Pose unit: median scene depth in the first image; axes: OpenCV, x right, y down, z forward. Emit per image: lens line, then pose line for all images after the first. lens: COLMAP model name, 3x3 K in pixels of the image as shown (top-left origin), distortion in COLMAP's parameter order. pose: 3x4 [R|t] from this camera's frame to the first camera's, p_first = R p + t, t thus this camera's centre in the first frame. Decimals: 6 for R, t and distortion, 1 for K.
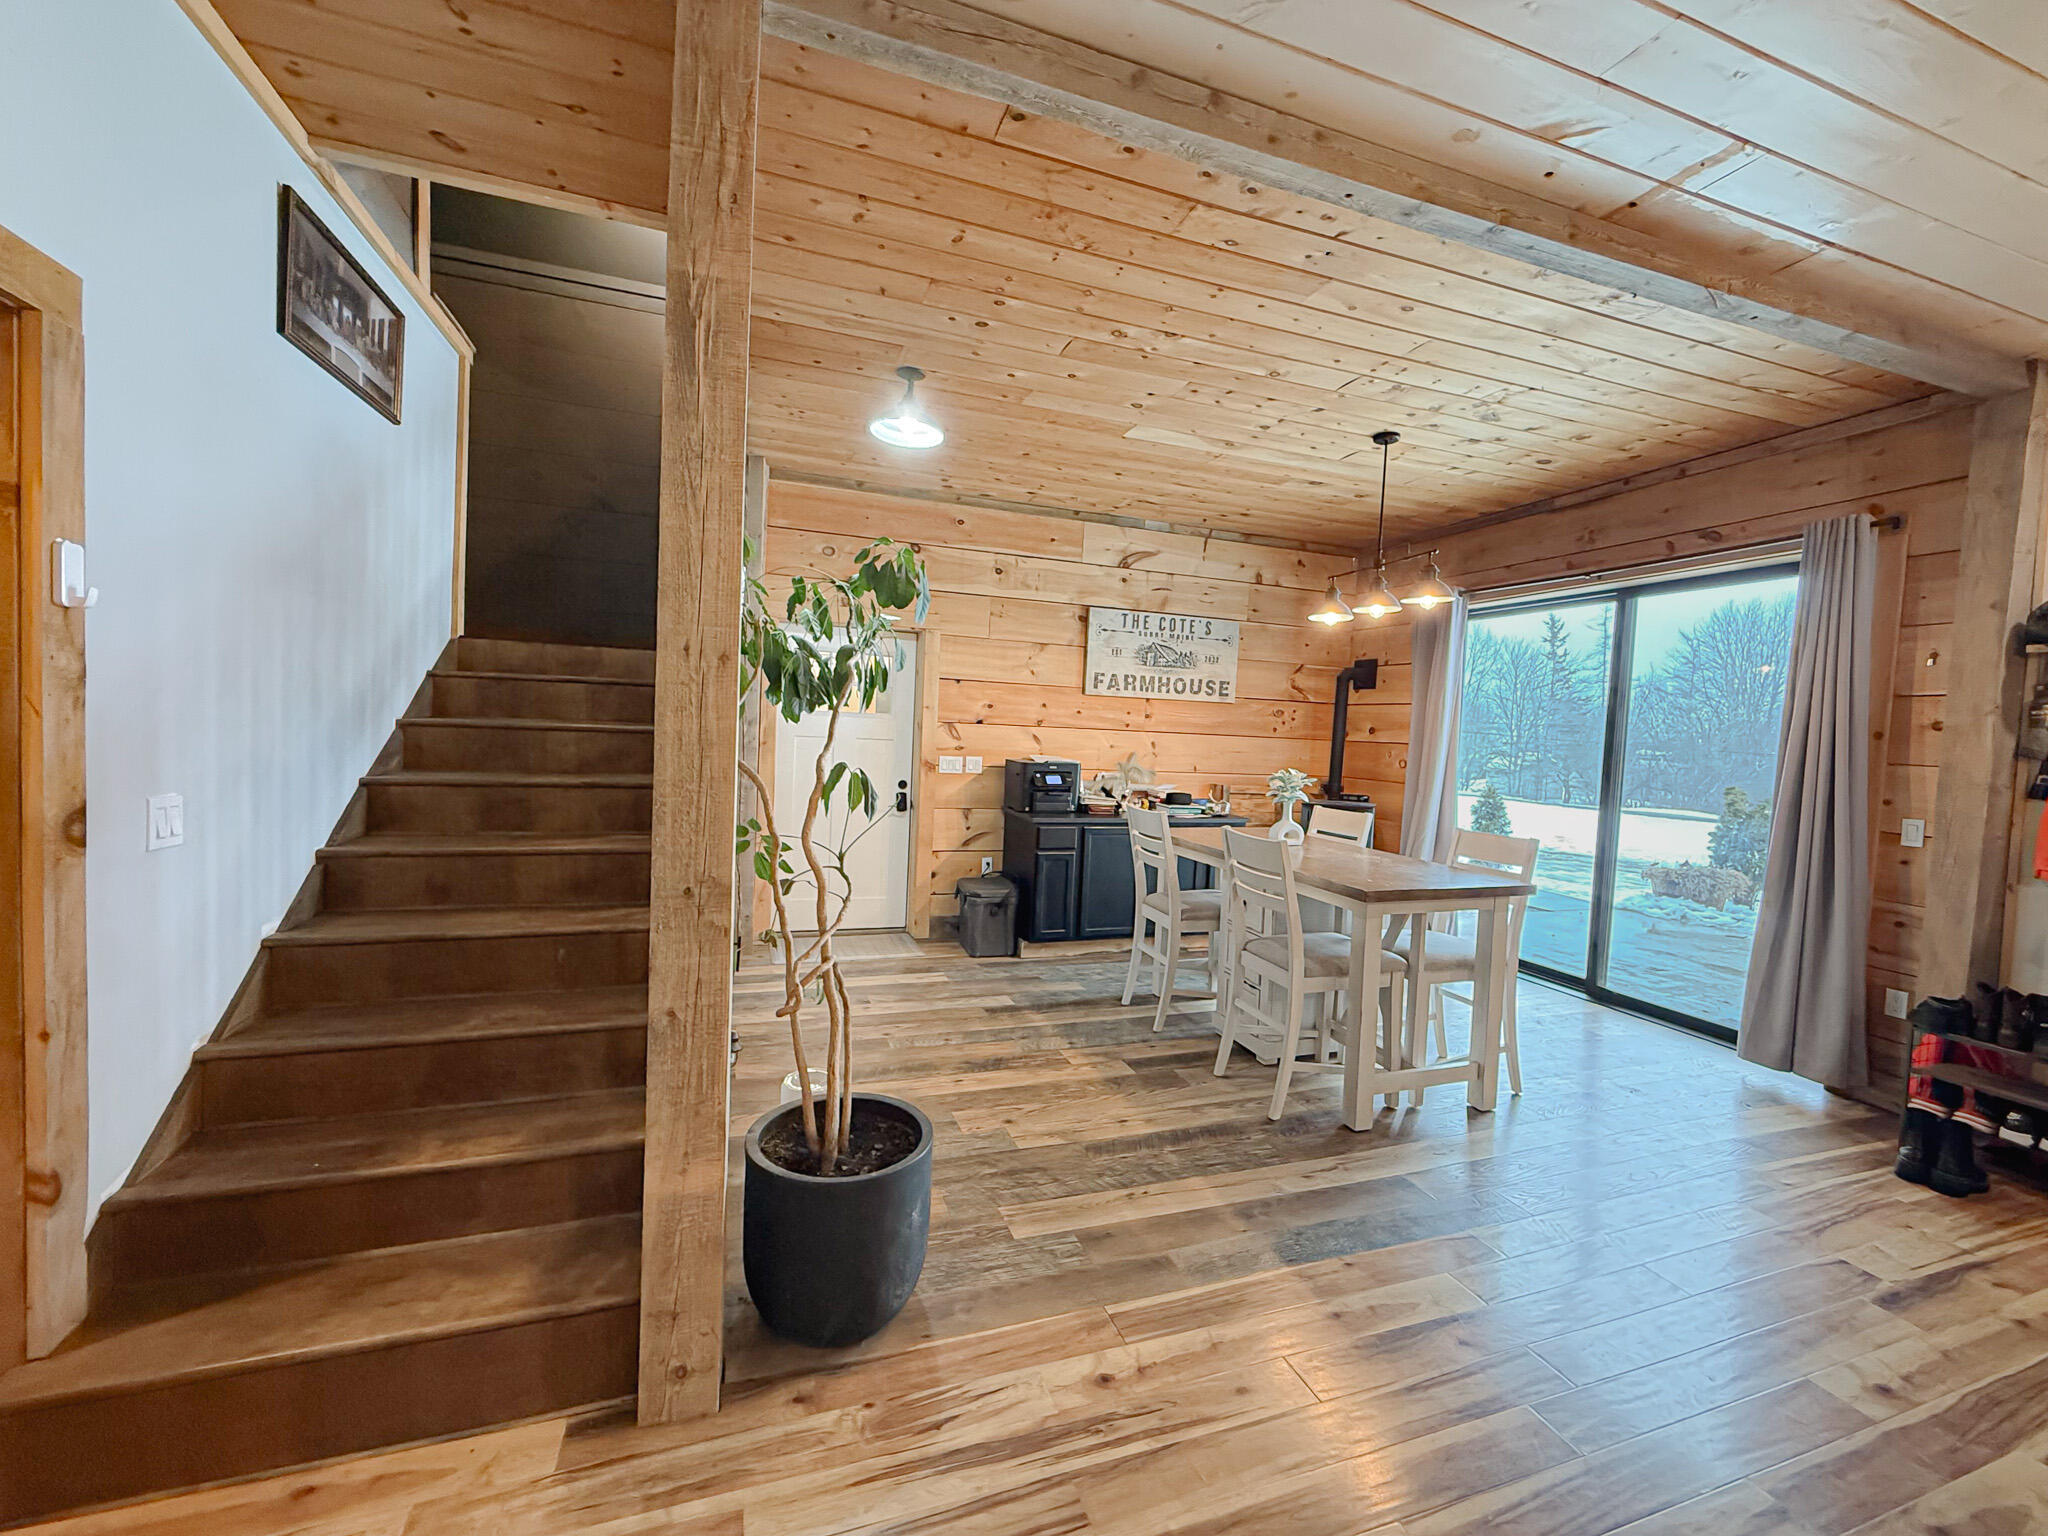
lens RADIAL K [[820.2, 0, 1024.0], [0, 820.2, 768.0], [0, 0, 1]] dist [-0.001946, 0.000290]
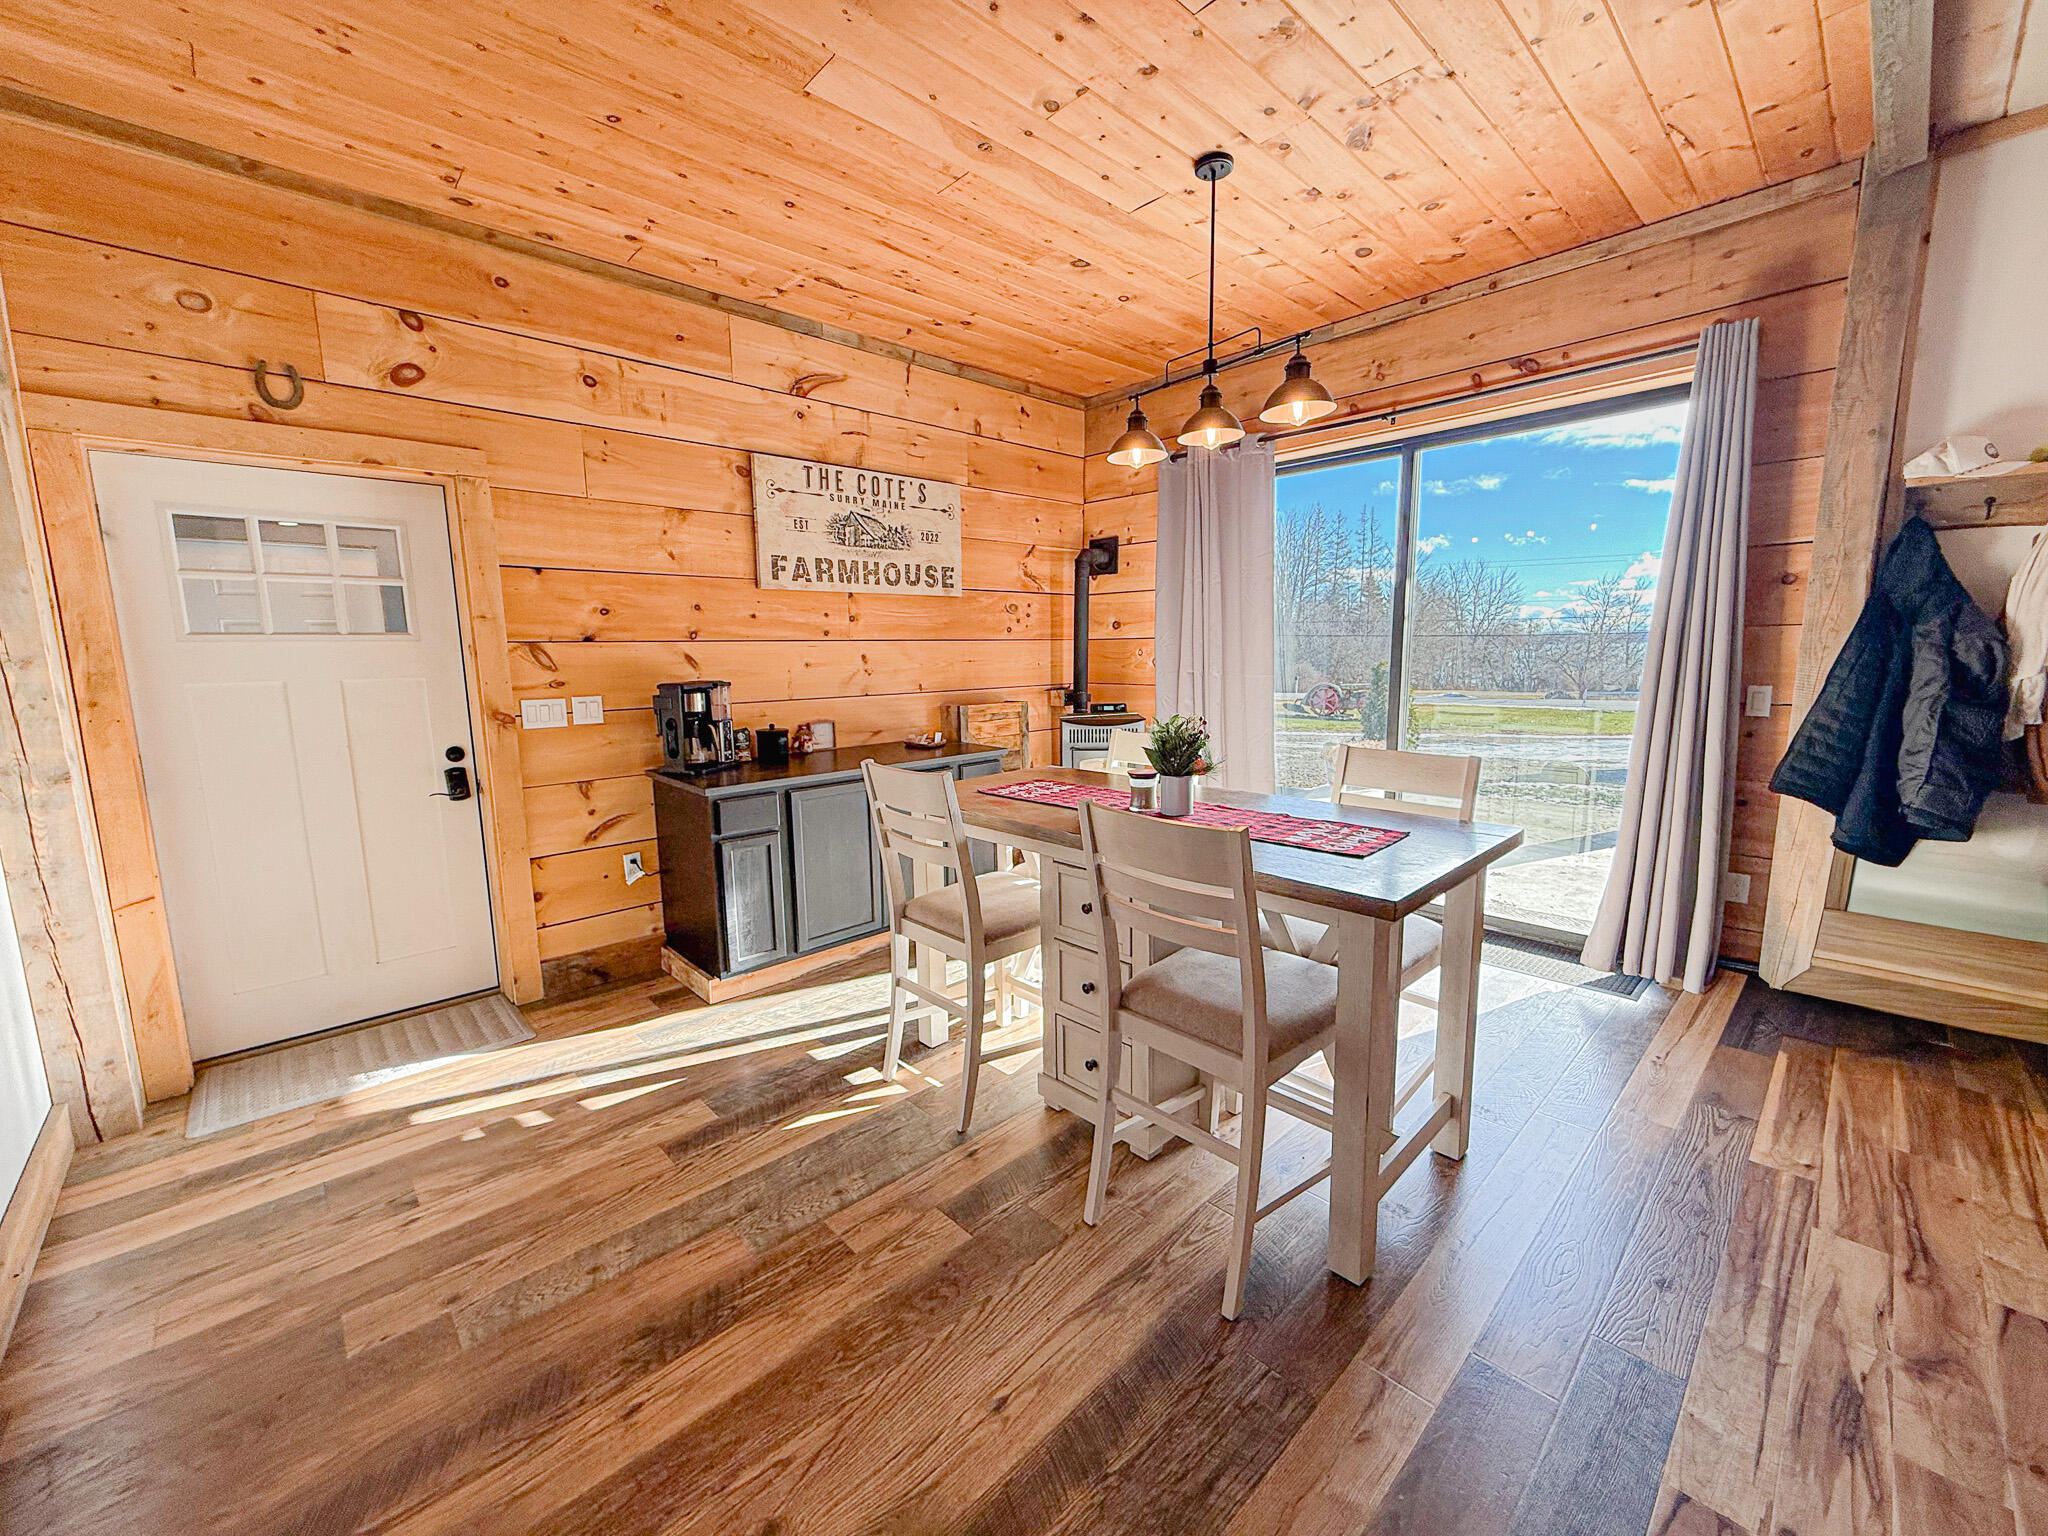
lens RADIAL K [[820.2, 0, 1024.0], [0, 820.2, 768.0], [0, 0, 1]] dist [-0.001946, 0.000290]
pose [[0.911433, -0.116725, 0.394545, -0.010390], [0.074976, 0.989977, 0.119680, -0.009067], [-0.404560, -0.079499, 0.911049, 0.295282]]
